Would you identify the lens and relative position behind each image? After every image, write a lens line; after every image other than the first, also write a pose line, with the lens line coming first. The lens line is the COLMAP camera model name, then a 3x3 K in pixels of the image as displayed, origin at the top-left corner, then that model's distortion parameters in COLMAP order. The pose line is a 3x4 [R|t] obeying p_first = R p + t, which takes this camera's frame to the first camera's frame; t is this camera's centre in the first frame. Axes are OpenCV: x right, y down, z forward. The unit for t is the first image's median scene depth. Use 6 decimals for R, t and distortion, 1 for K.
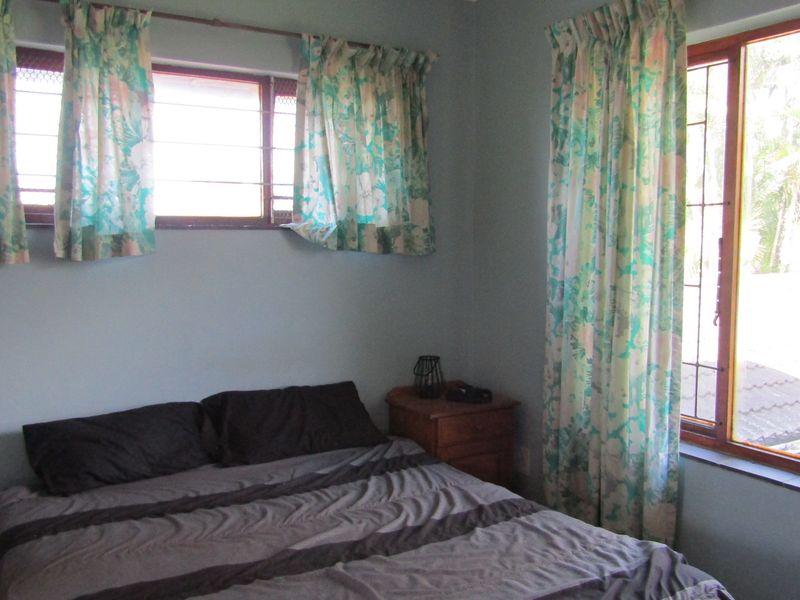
lens RADIAL K [[754.1, 0, 400.6], [0, 754.1, 300.7], [0, 0, 1]] dist [-0.009386, 0.000000]
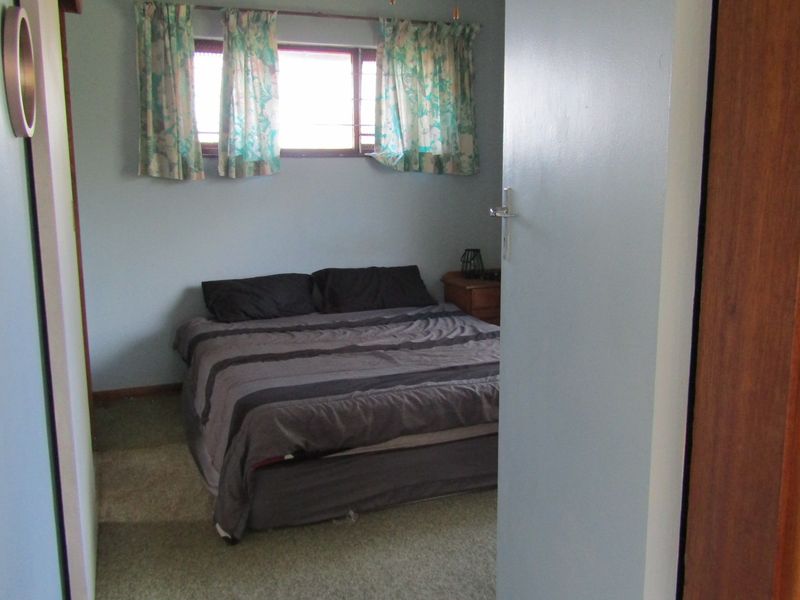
lens RADIAL K [[754.1, 0, 399.3], [0, 754.1, 299.0], [0, 0, 1]] dist [-0.009386, 0.000000]
pose [[0.985032, 0.020216, -0.171183, 0.167470], [-0.005840, 0.996443, 0.084070, 0.057860], [0.172273, -0.081812, 0.981646, -0.452141]]
